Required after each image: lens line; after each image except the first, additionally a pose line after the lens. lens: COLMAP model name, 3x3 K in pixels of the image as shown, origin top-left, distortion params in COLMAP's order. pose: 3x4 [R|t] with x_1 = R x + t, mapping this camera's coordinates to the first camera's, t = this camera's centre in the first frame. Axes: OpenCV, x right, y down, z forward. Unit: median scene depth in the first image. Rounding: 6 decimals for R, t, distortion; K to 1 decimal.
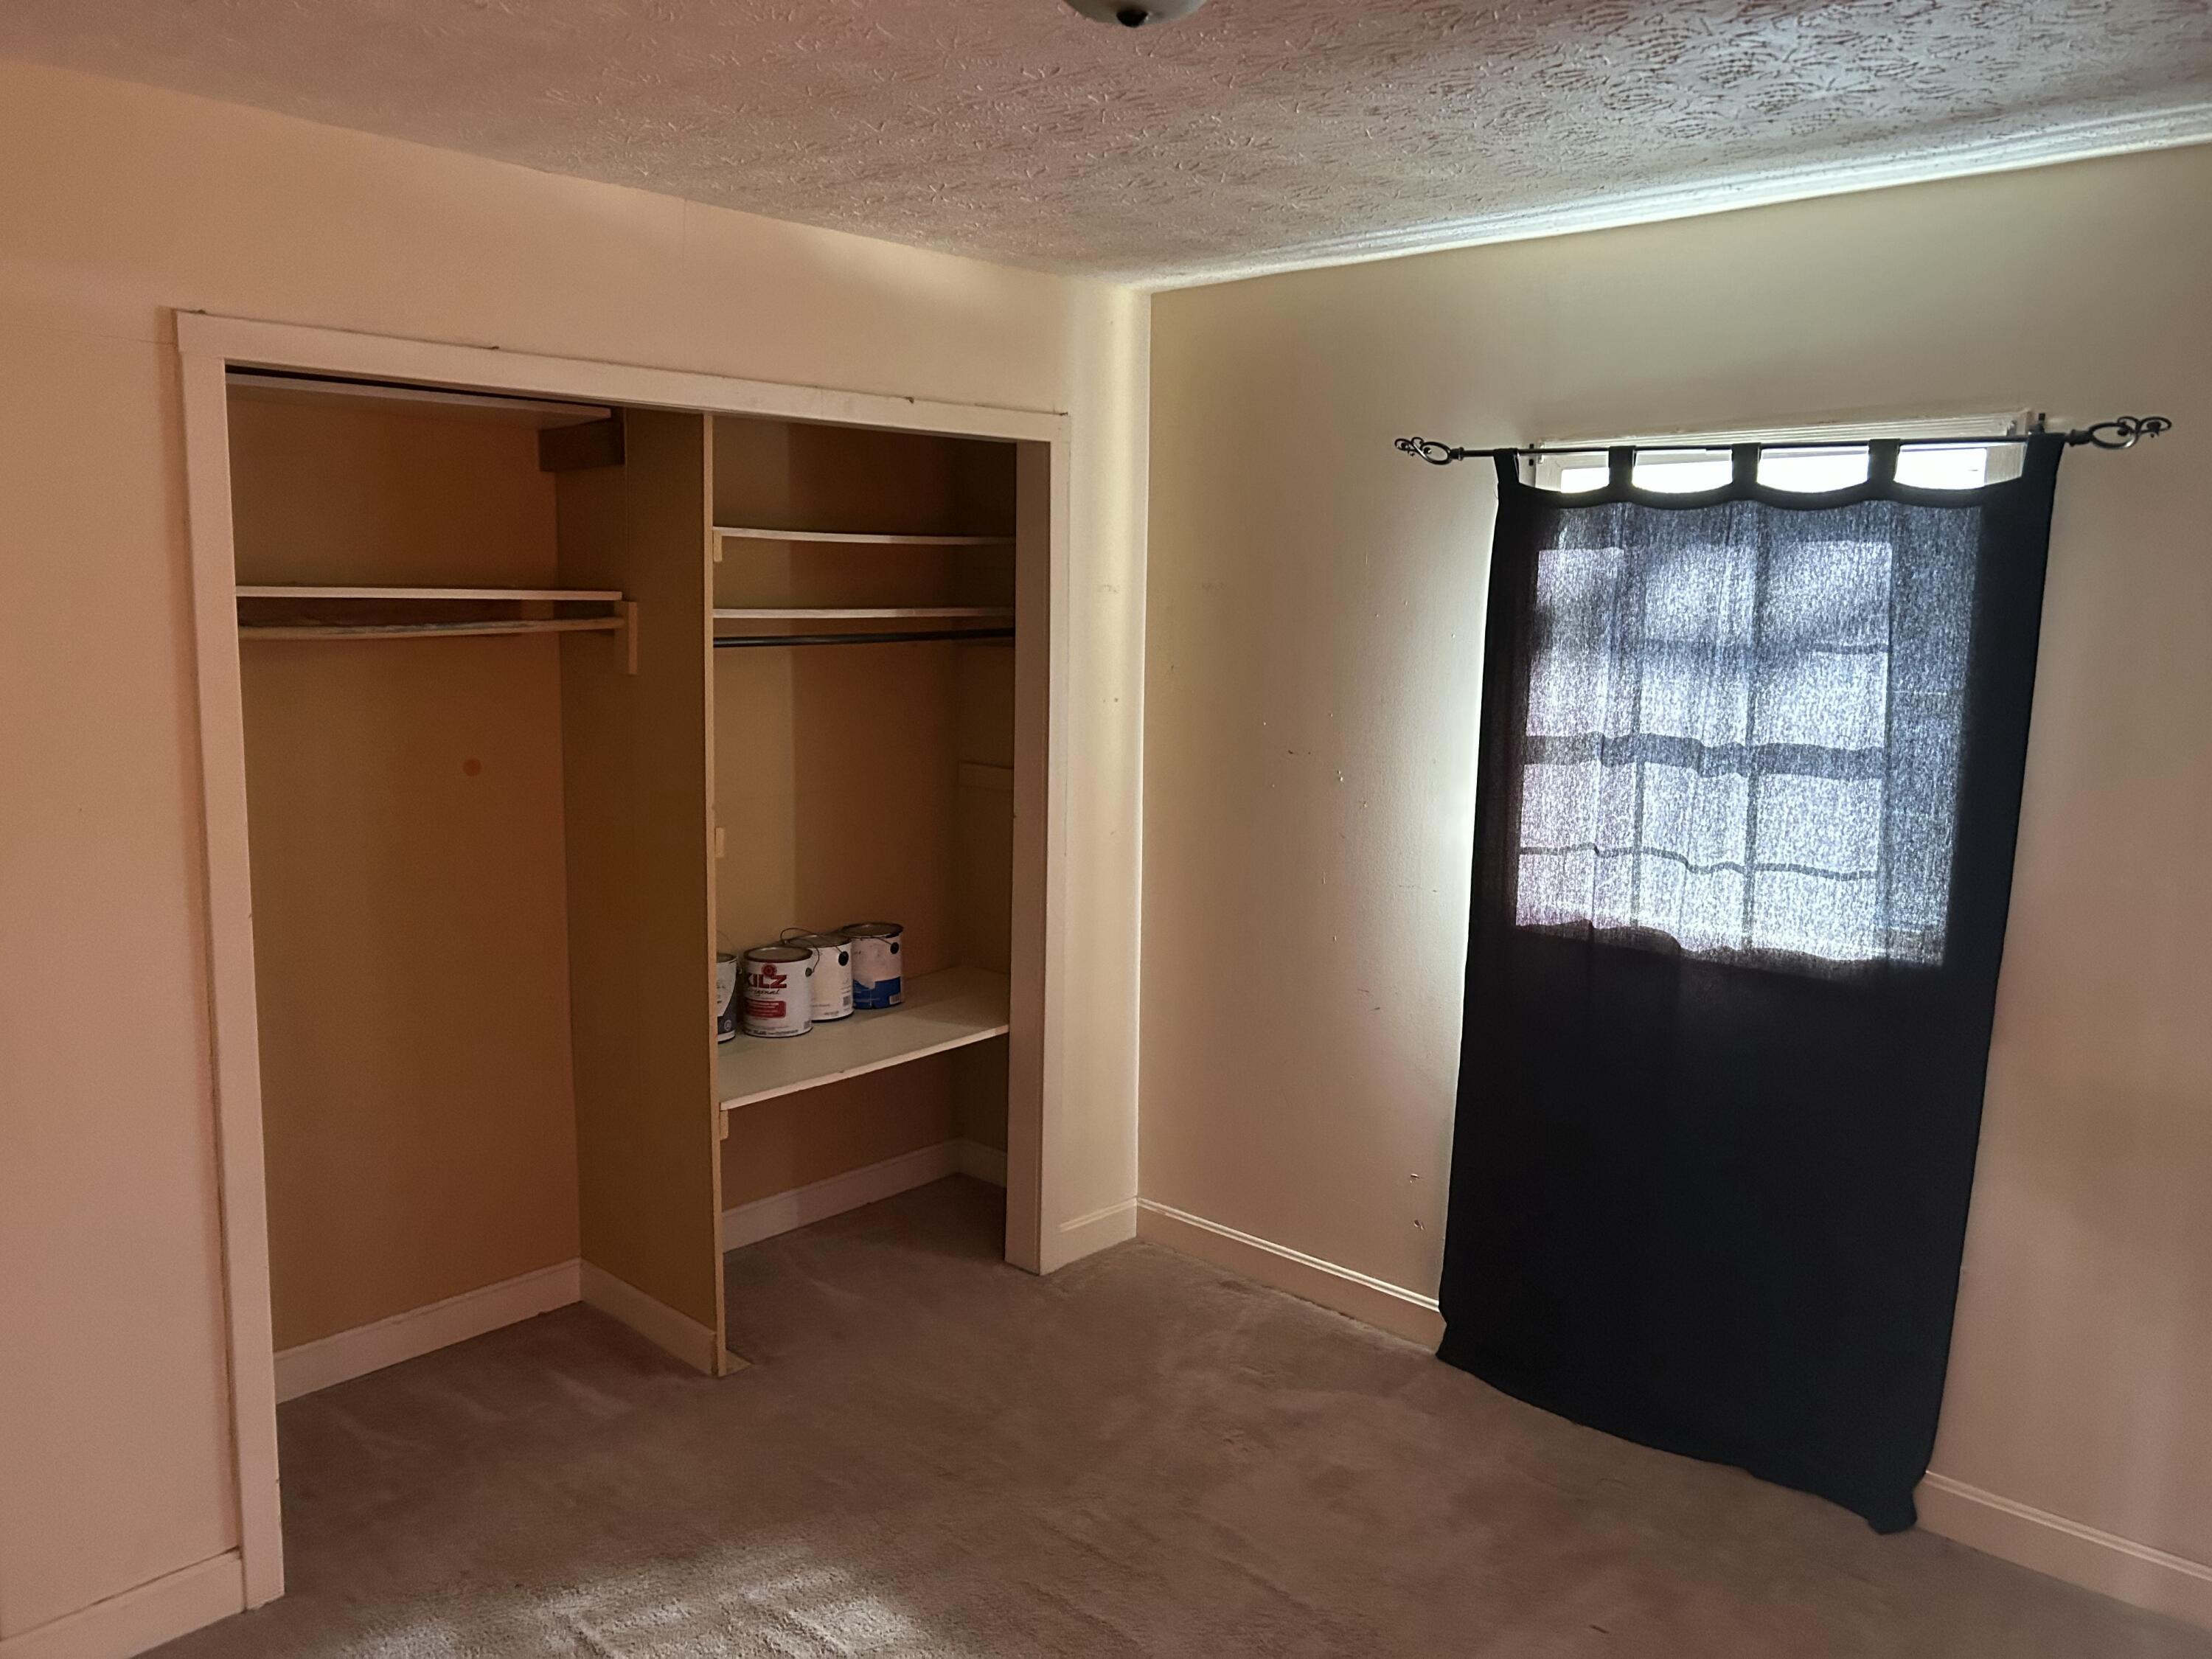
lens RADIAL K [[1662.4, 0, 1114.4], [0, 1662.4, 828.5], [0, 0, 1]] dist [0.056706, -0.073490]
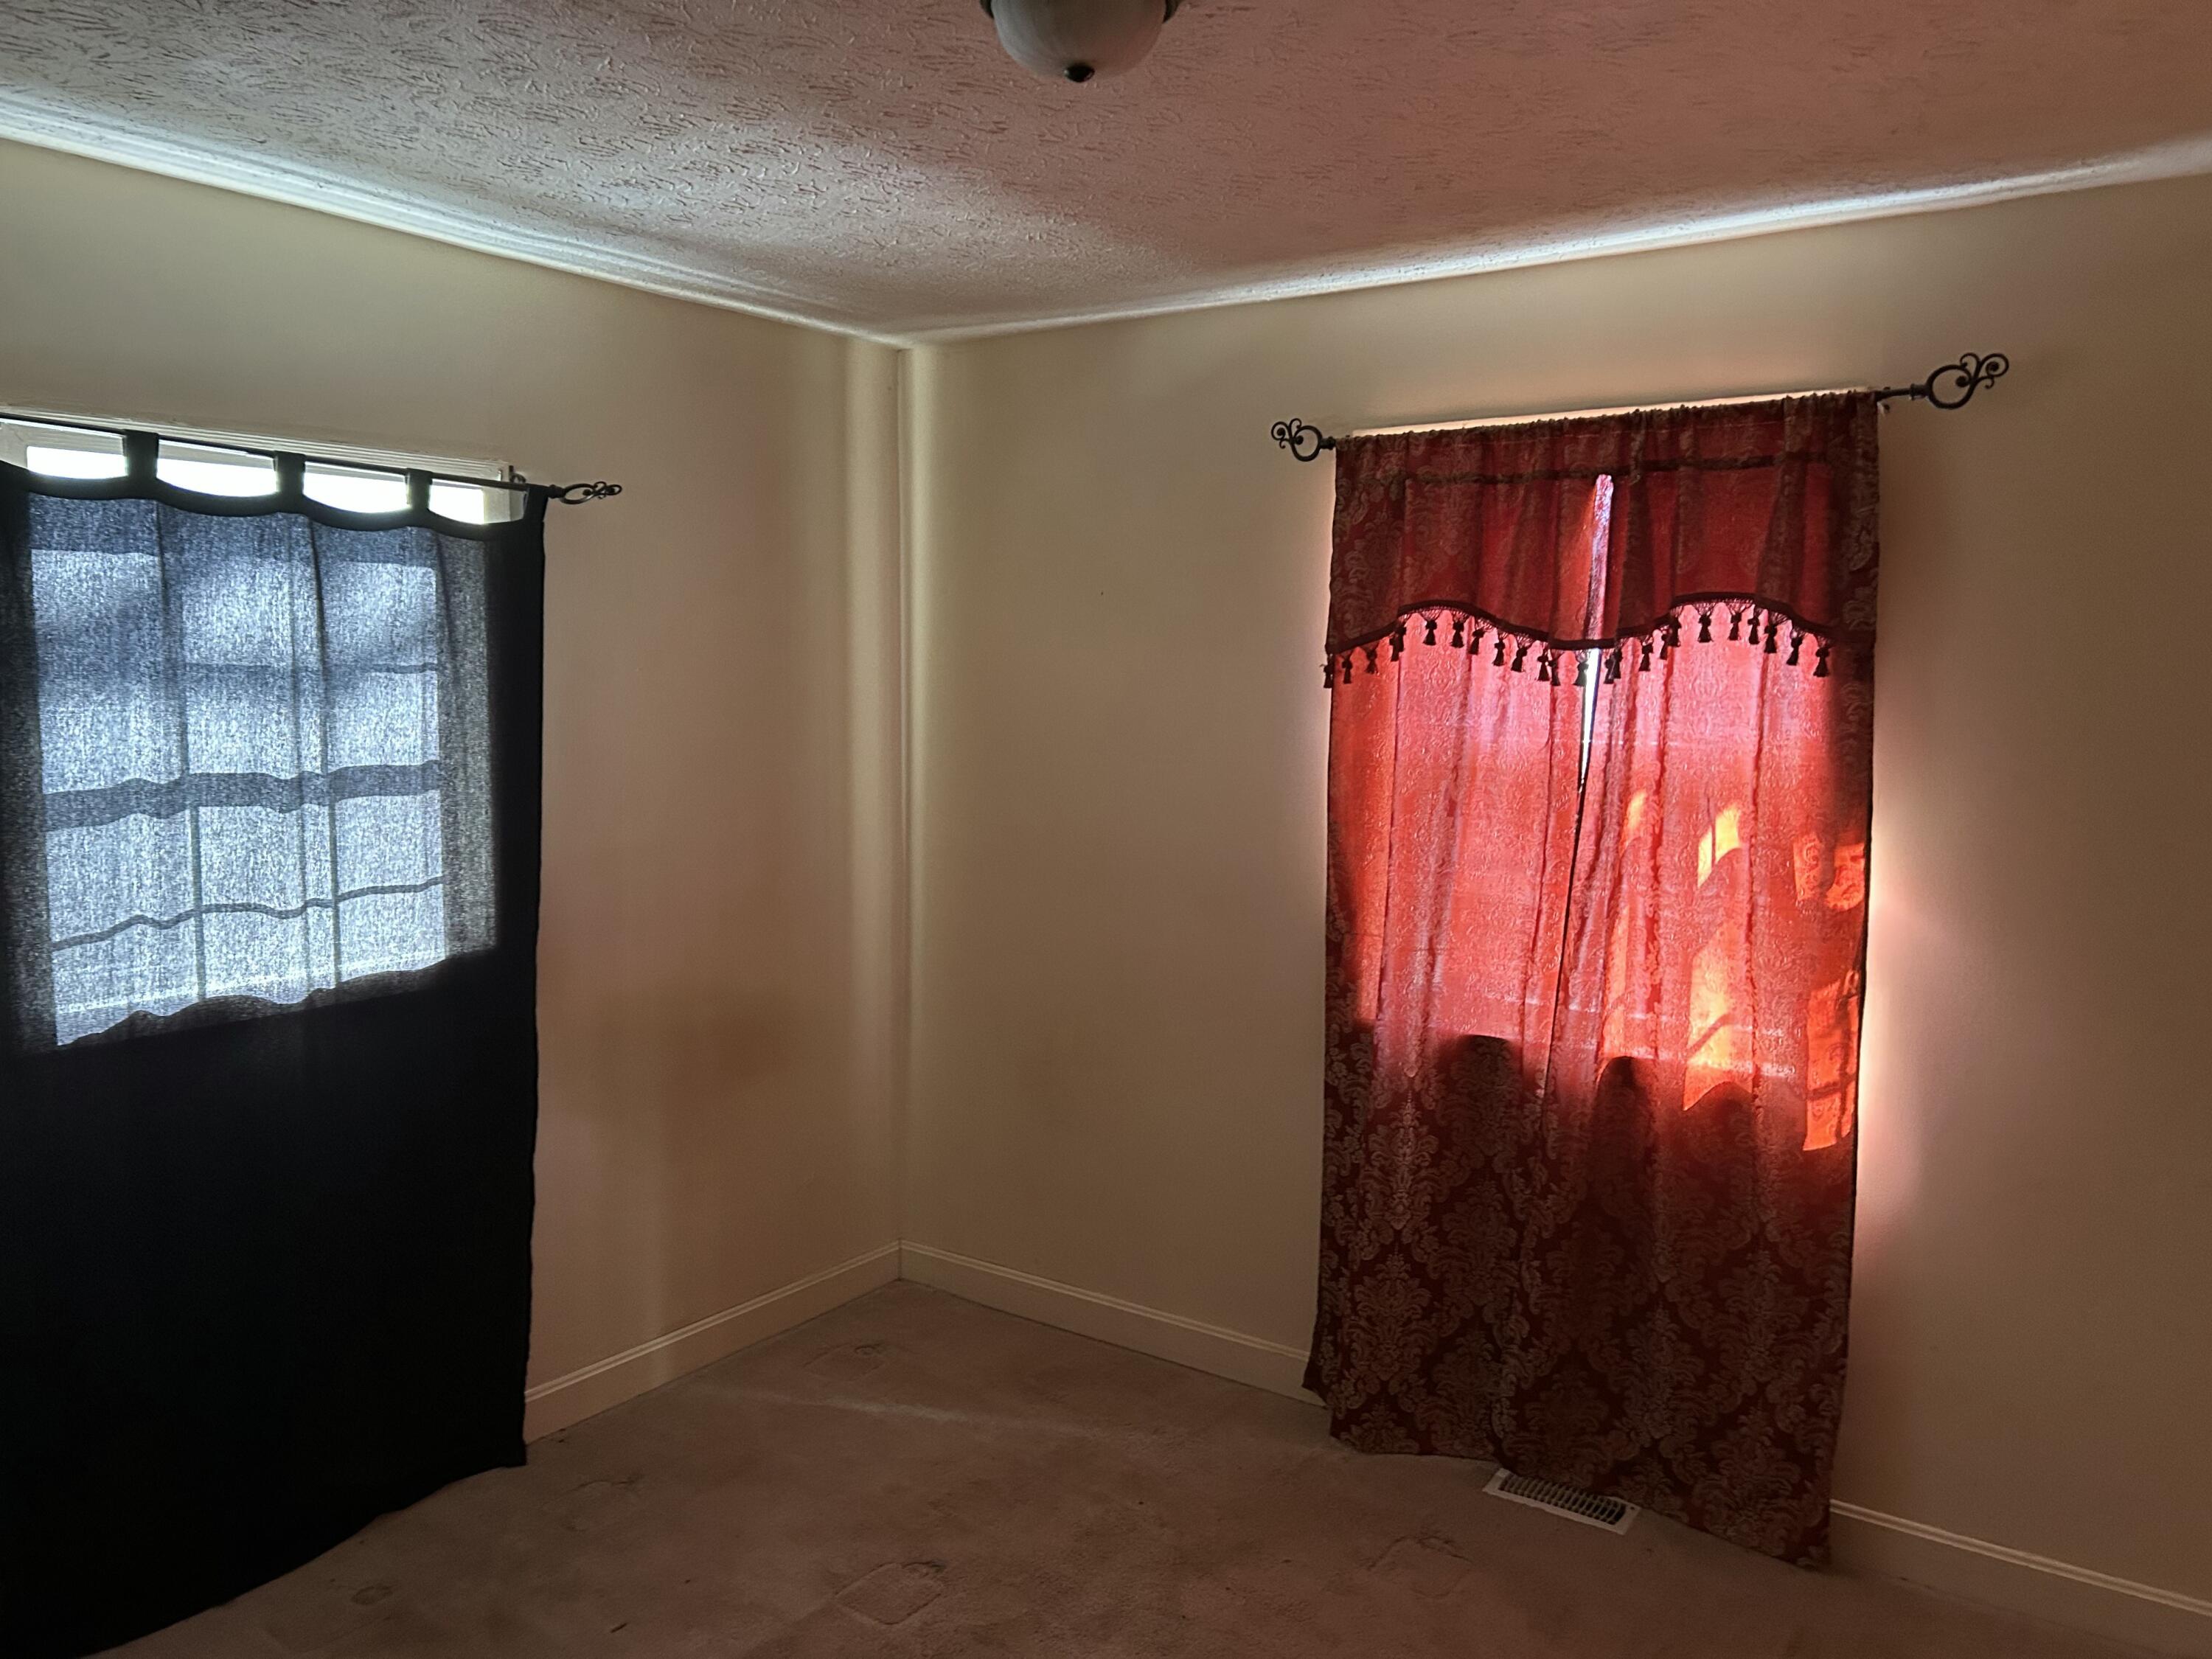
lens RADIAL K [[1662.4, 0, 1112.9], [0, 1662.4, 826.4], [0, 0, 1]] dist [0.056706, -0.073490]
pose [[-0.137292, -0.117133, 0.983581, -0.621708], [0.121033, 0.983559, 0.134024, -0.092893], [-0.983108, 0.137446, -0.120858, 0.678502]]
